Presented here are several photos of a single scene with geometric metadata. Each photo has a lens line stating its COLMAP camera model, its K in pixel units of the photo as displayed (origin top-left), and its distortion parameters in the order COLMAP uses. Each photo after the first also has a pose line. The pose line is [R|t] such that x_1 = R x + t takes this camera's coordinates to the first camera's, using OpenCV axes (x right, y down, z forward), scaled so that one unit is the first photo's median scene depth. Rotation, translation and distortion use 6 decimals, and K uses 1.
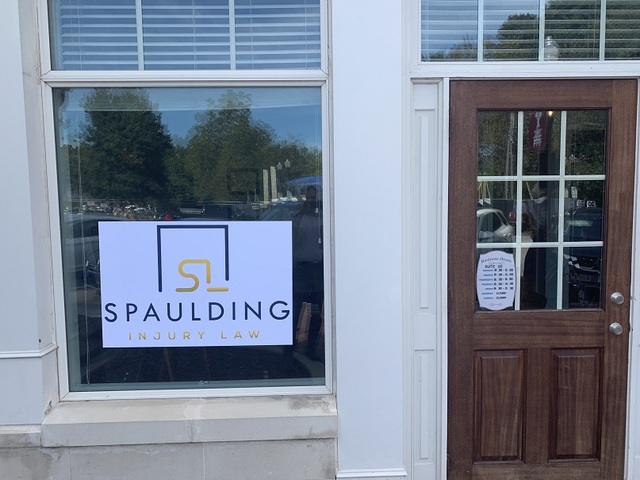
lens RADIAL K [[488.0, 0, 320.1], [0, 488.0, 229.2], [0, 0, 1]] dist [0.011676, 0.008988]
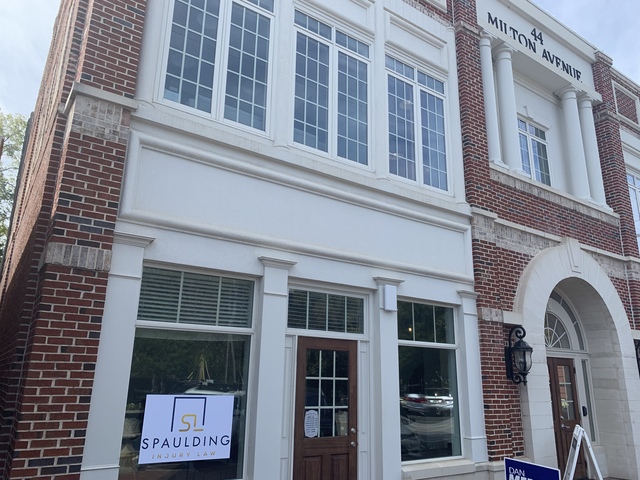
lens RADIAL K [[488.0, 0, 322.6], [0, 488.0, 241.9], [0, 0, 1]] dist [0.011676, 0.008988]
pose [[0.838011, 0.174954, 0.516844, -0.967667], [0.008070, 0.943127, -0.332336, 0.064800], [-0.545593, 0.282672, 0.788939, -1.128319]]
